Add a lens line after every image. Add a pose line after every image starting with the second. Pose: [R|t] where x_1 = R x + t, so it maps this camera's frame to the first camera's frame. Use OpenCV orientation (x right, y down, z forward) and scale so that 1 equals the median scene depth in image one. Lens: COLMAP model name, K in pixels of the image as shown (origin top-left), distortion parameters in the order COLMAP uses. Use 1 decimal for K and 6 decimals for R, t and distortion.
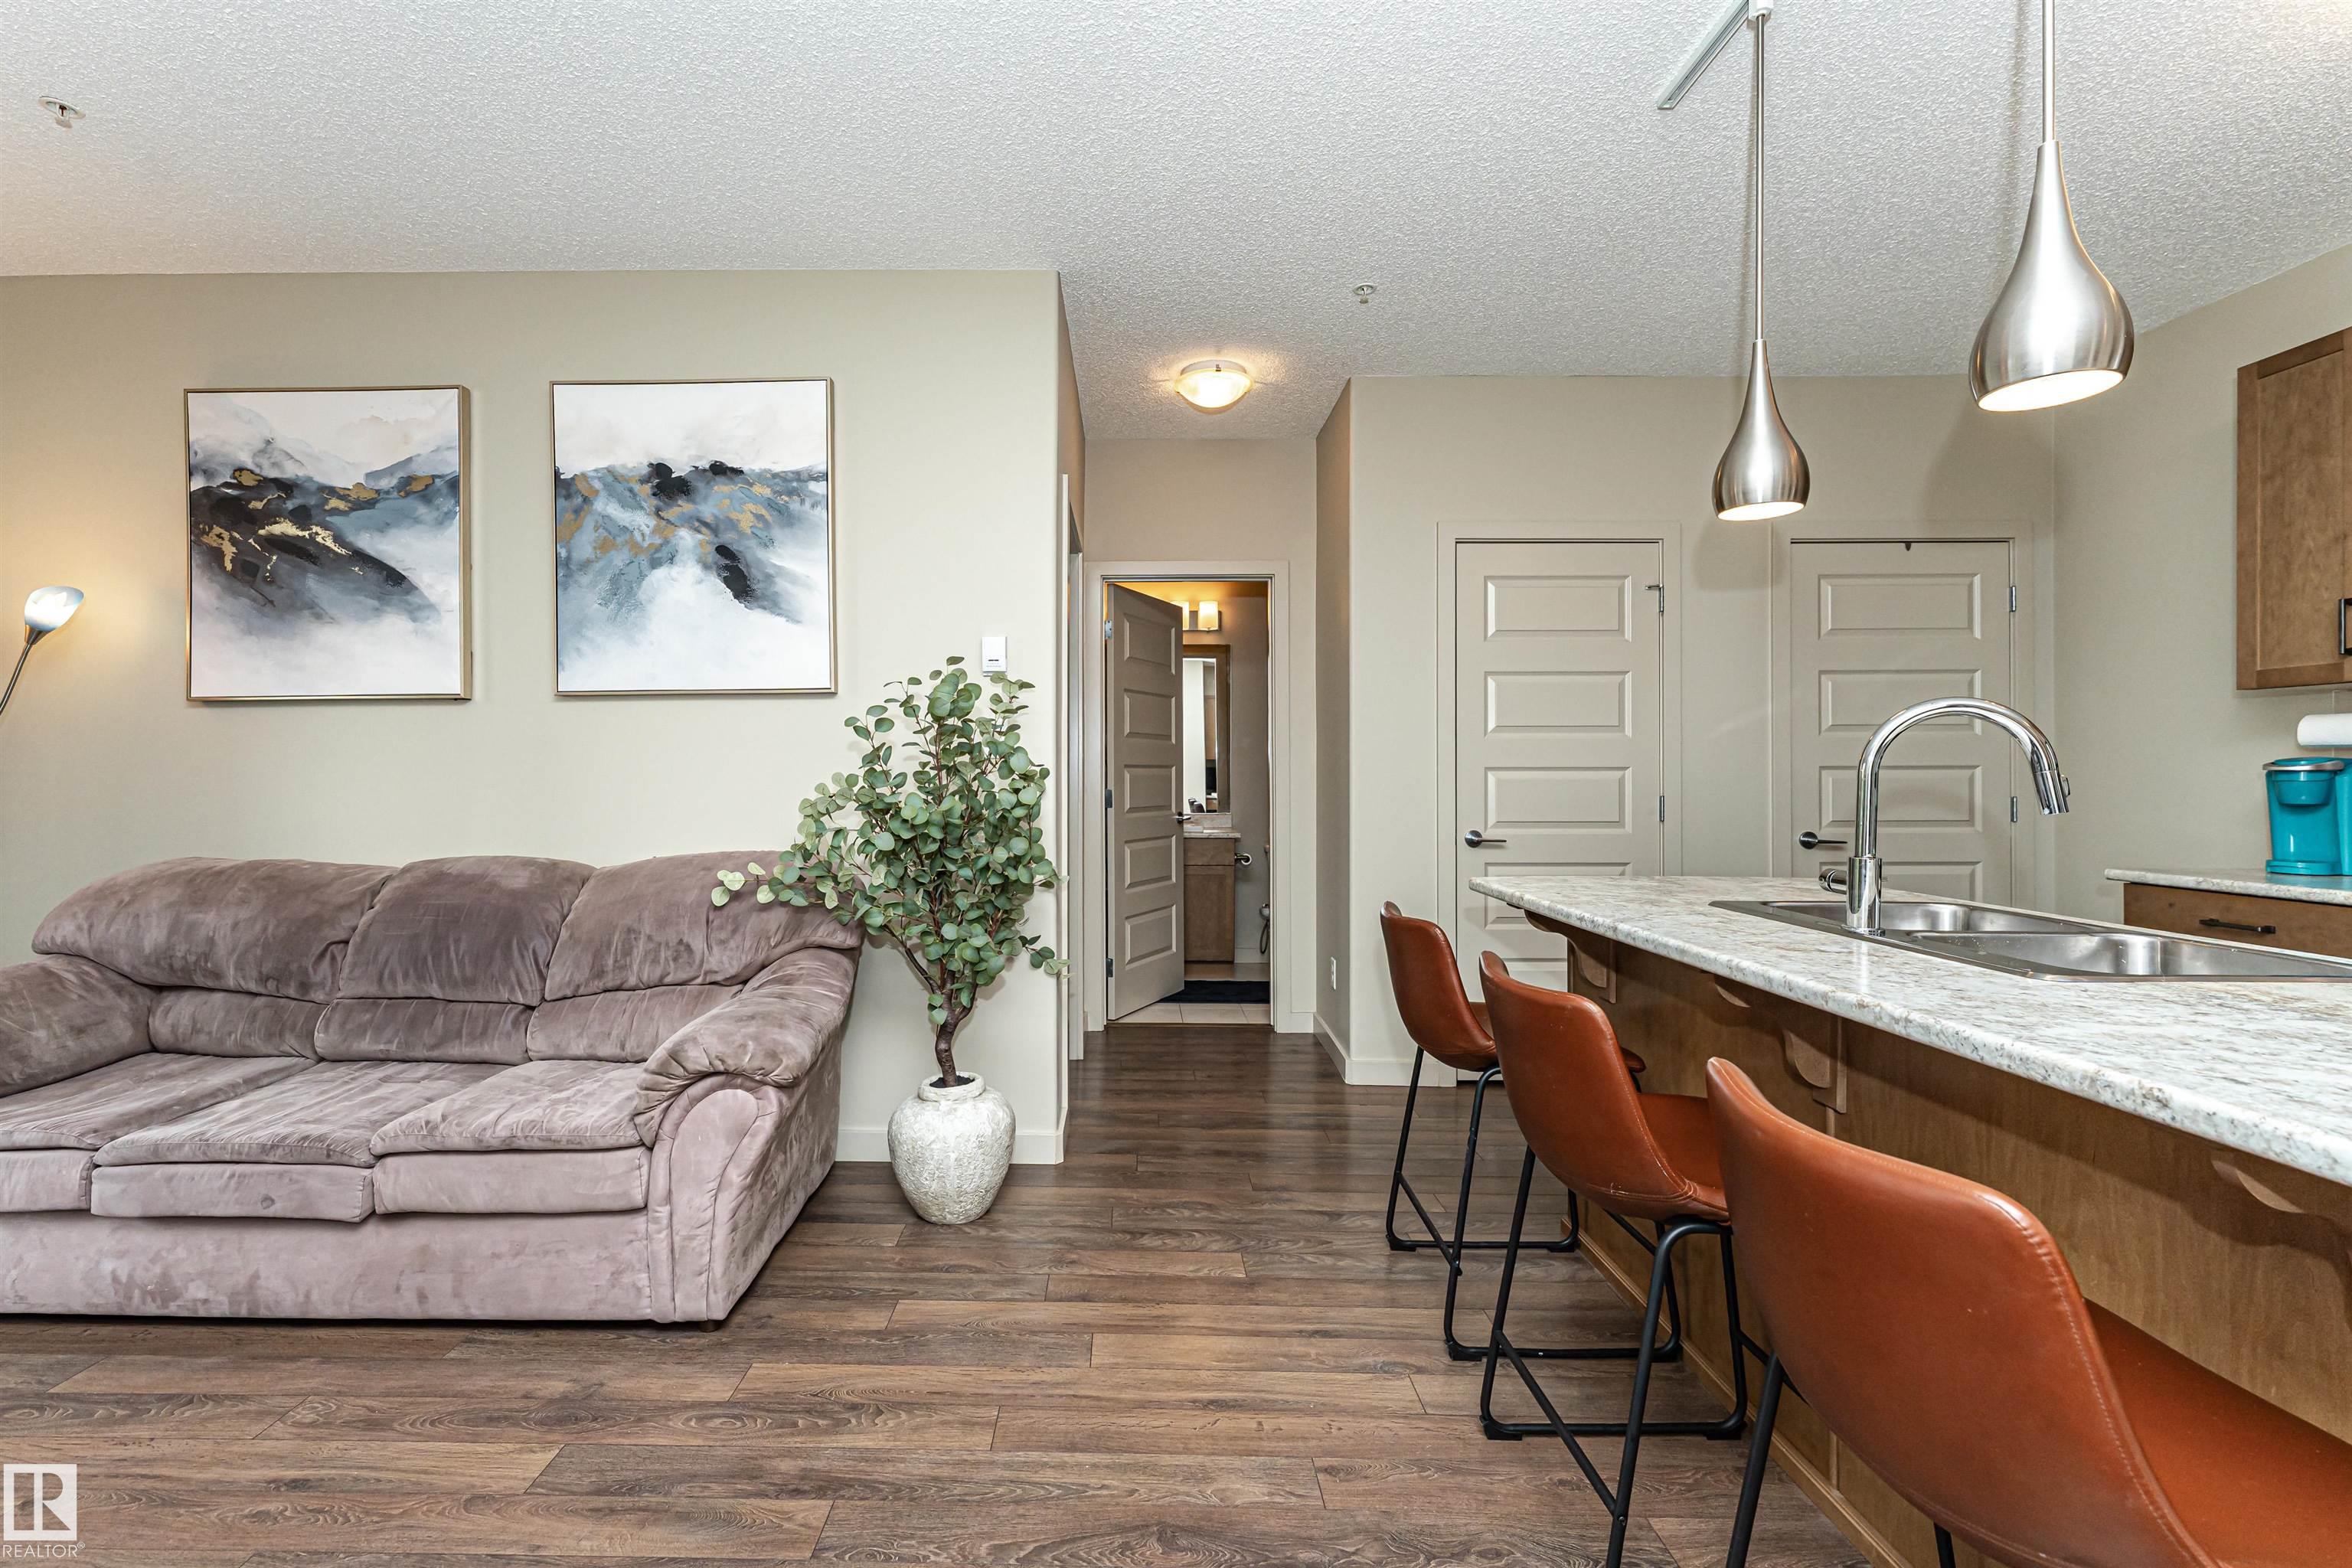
lens RADIAL K [[1001.0, 0, 1117.0], [0, 1001.0, 776.0], [0, 0, 1]] dist [0.001018, 0.000076]
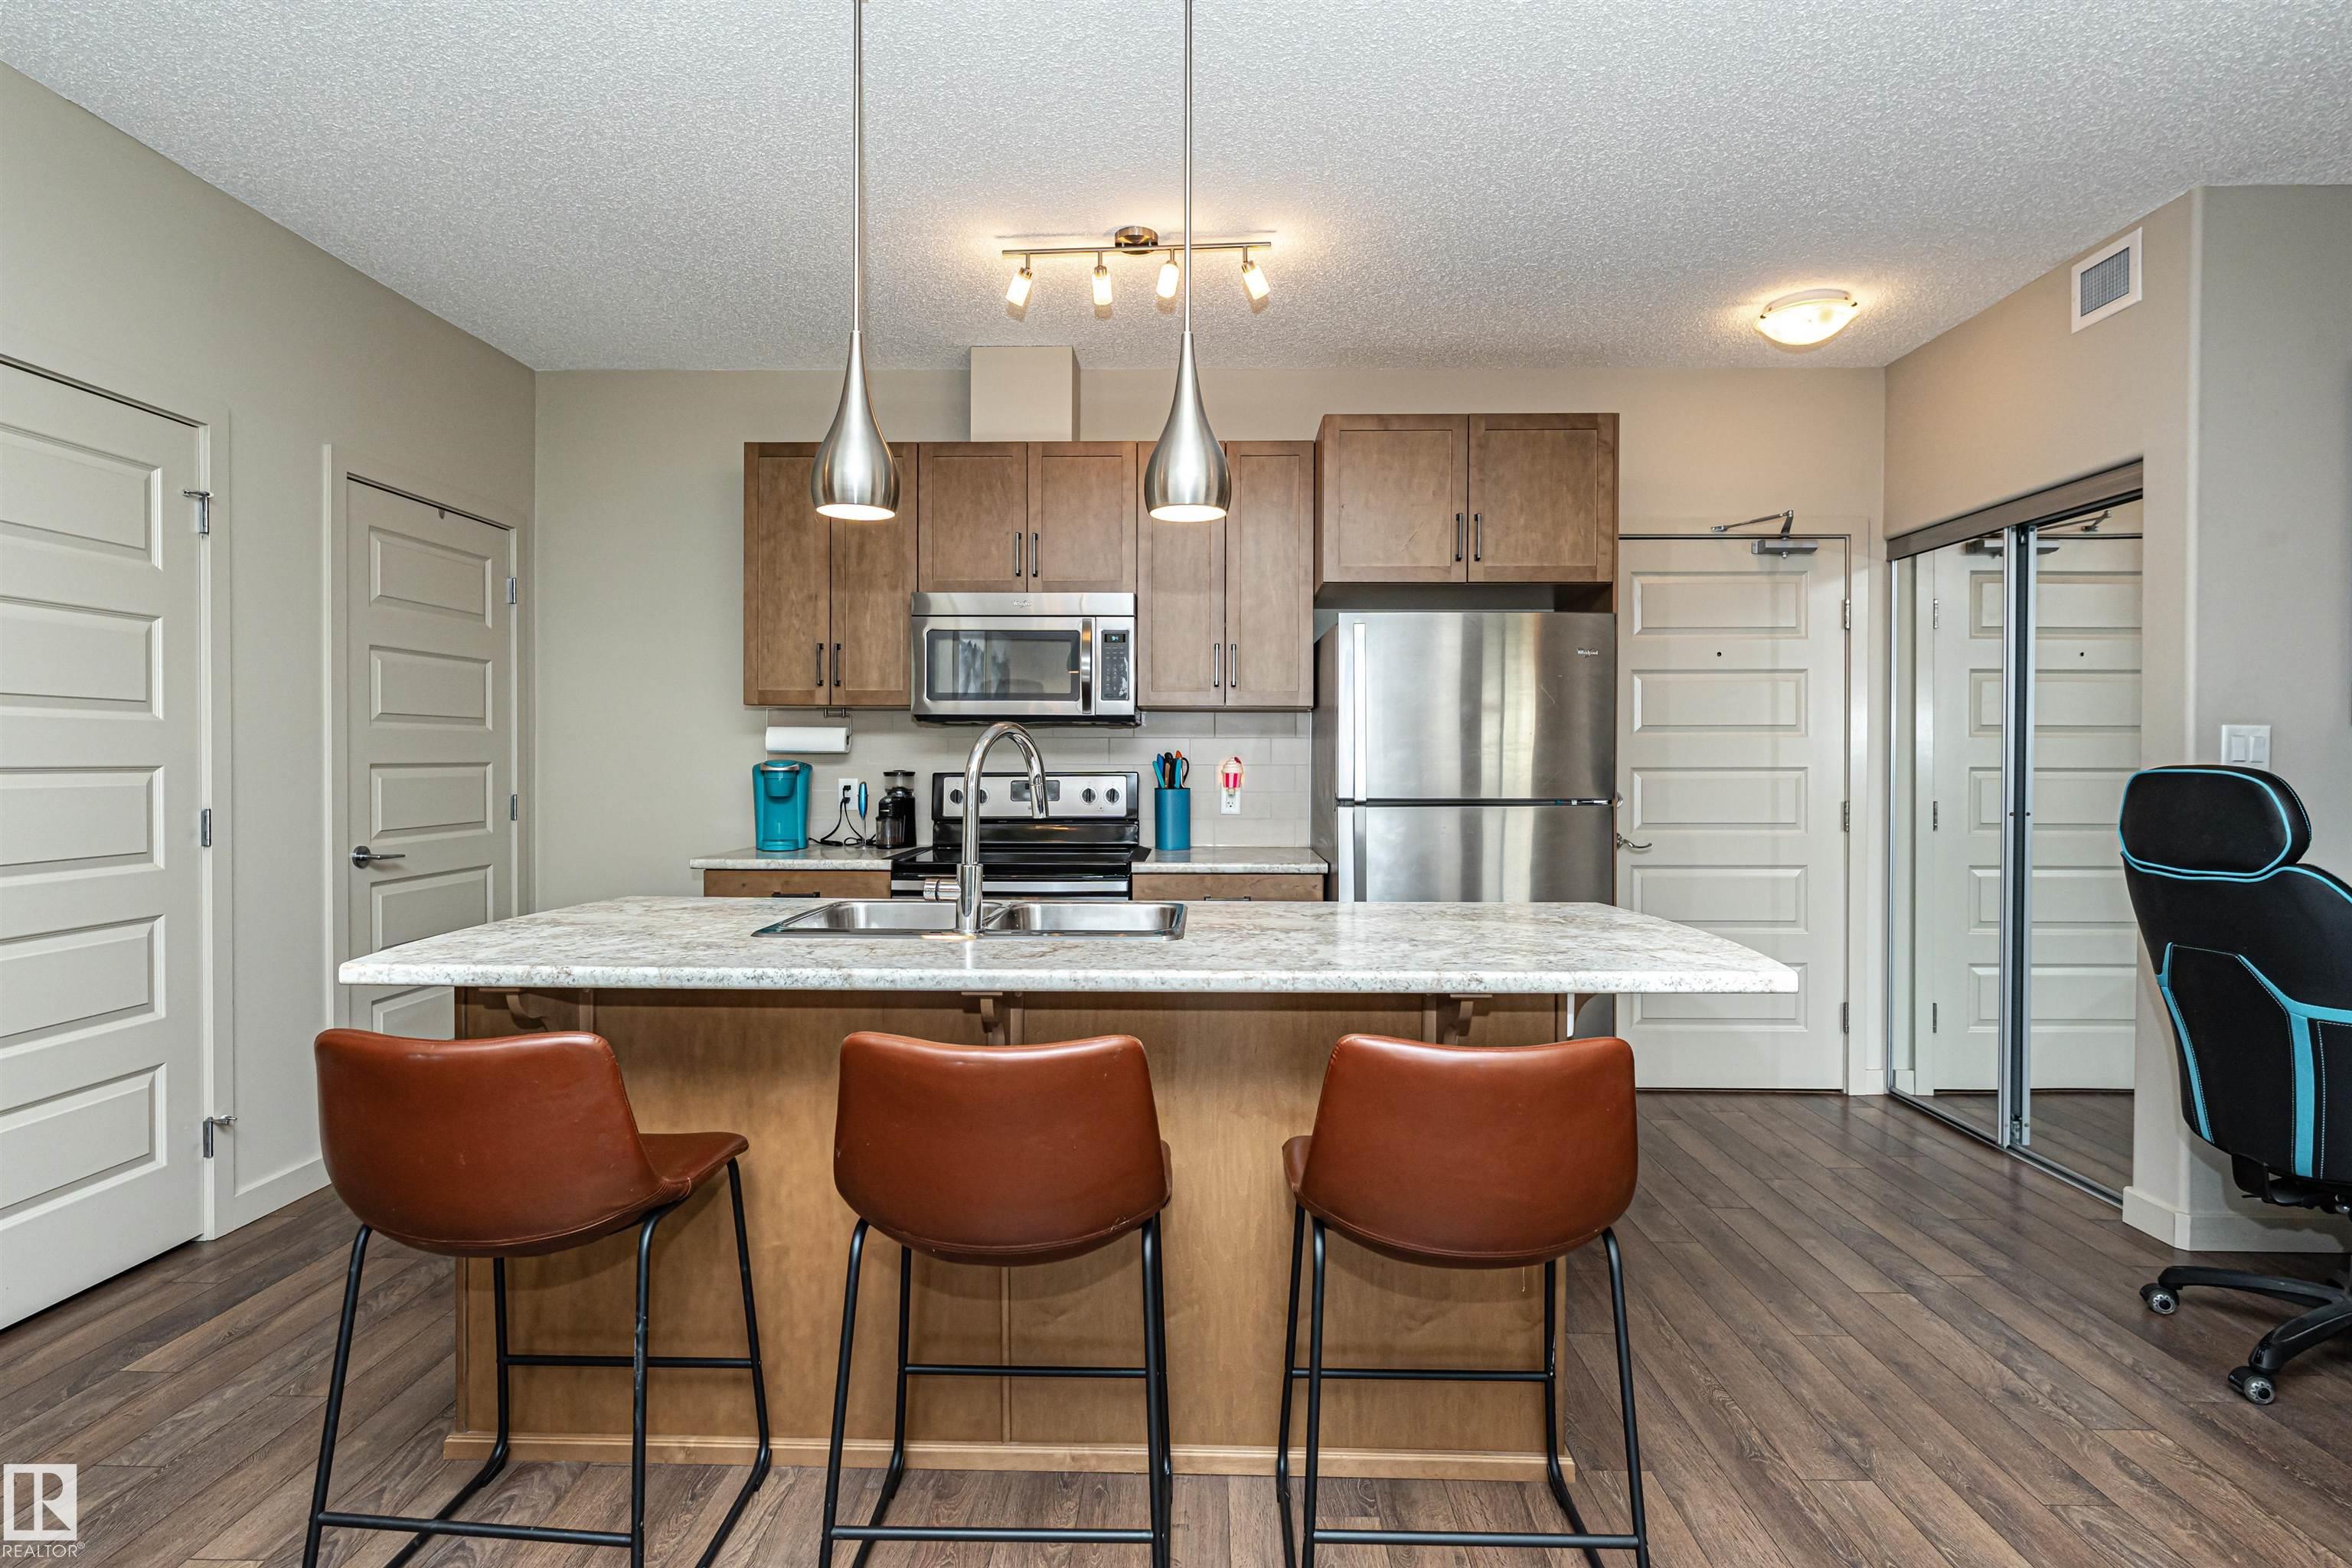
lens RADIAL K [[1170.2, 0, 1181.3], [0, 1170.2, 773.7], [0, 0, 1]] dist [0.003972, 0.000293]
pose [[0.008840, -0.011761, 0.999892, -0.329926], [-0.004317, 0.999921, 0.011799, -0.021952], [-0.999952, -0.004421, 0.008789, 0.475659]]
